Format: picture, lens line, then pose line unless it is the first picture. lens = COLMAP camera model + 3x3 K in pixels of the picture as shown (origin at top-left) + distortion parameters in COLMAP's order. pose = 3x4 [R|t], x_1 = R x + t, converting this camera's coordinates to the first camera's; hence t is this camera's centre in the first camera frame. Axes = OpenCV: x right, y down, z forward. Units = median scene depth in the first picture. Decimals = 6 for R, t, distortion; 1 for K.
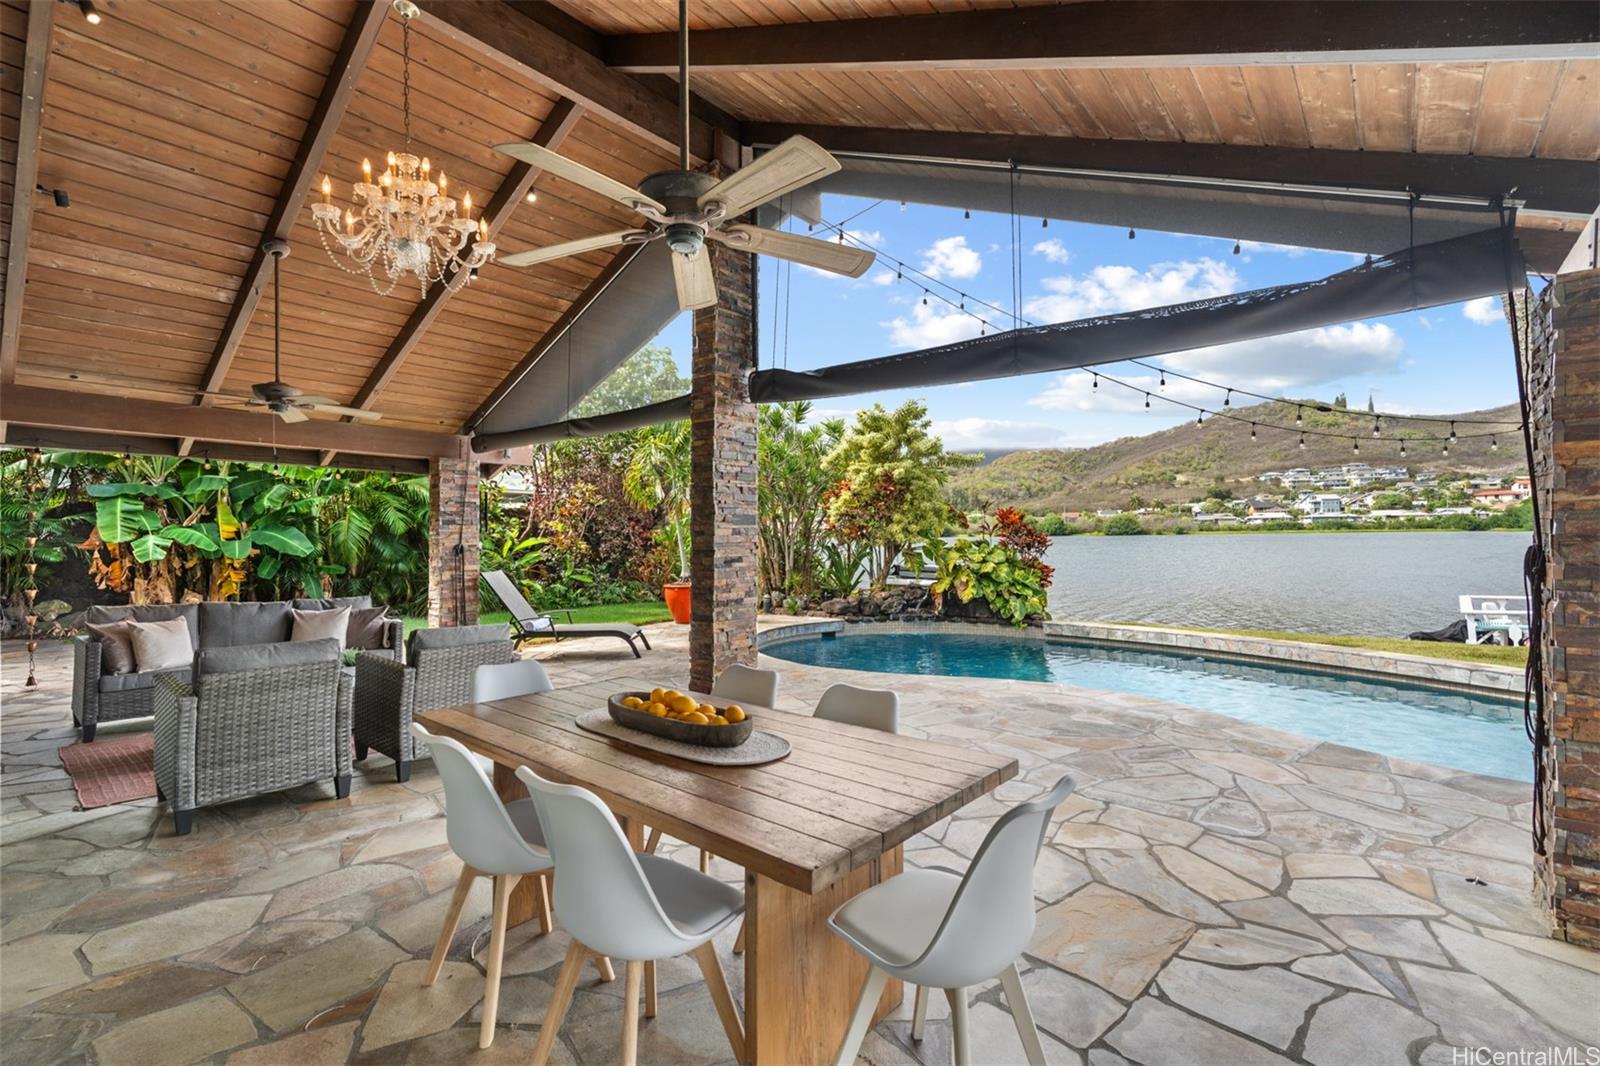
lens RADIAL K [[715.9, 0, 772.9], [0, 715.9, 528.1], [0, 0, 1]] dist [-0.002306, 0.000165]
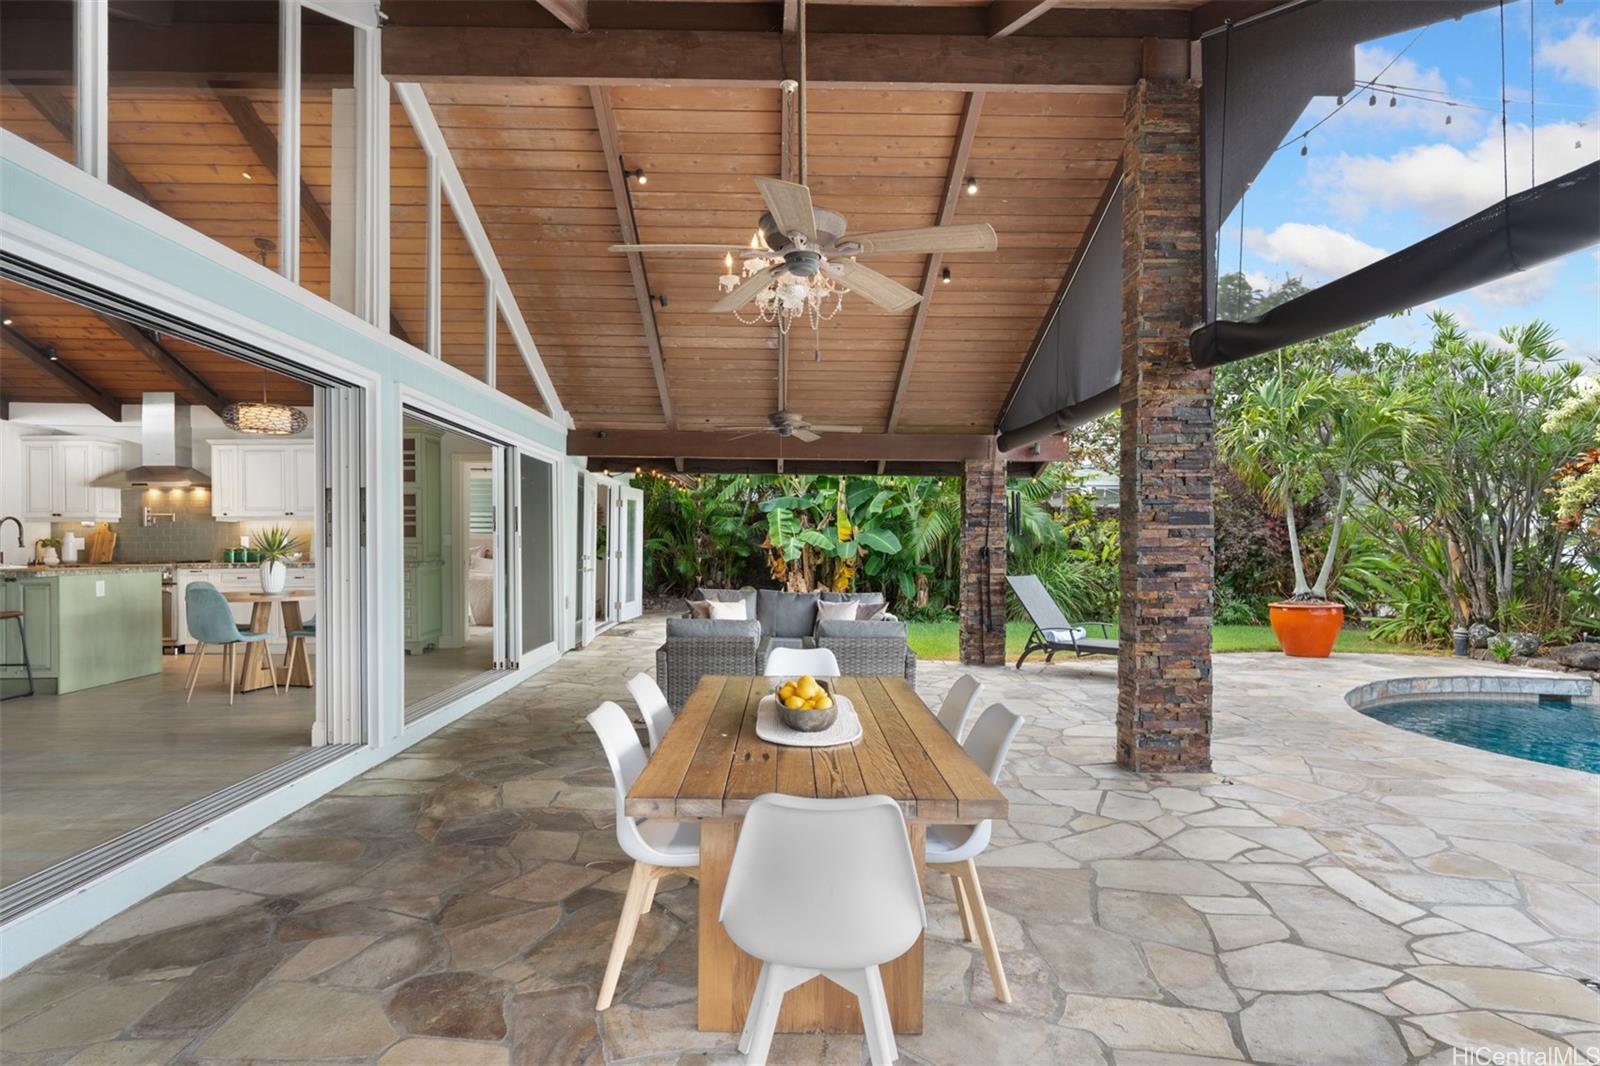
lens RADIAL K [[833.7, 0, 800.0], [0, 833.7, 533.0], [0, 0, 1]] dist [0.017571, 0.001466]
pose [[0.679334, -0.003124, -0.733822, 0.230027], [0.006341, 0.999979, 0.001613, 0.000432], [0.733802, -0.005749, 0.679339, 0.036653]]
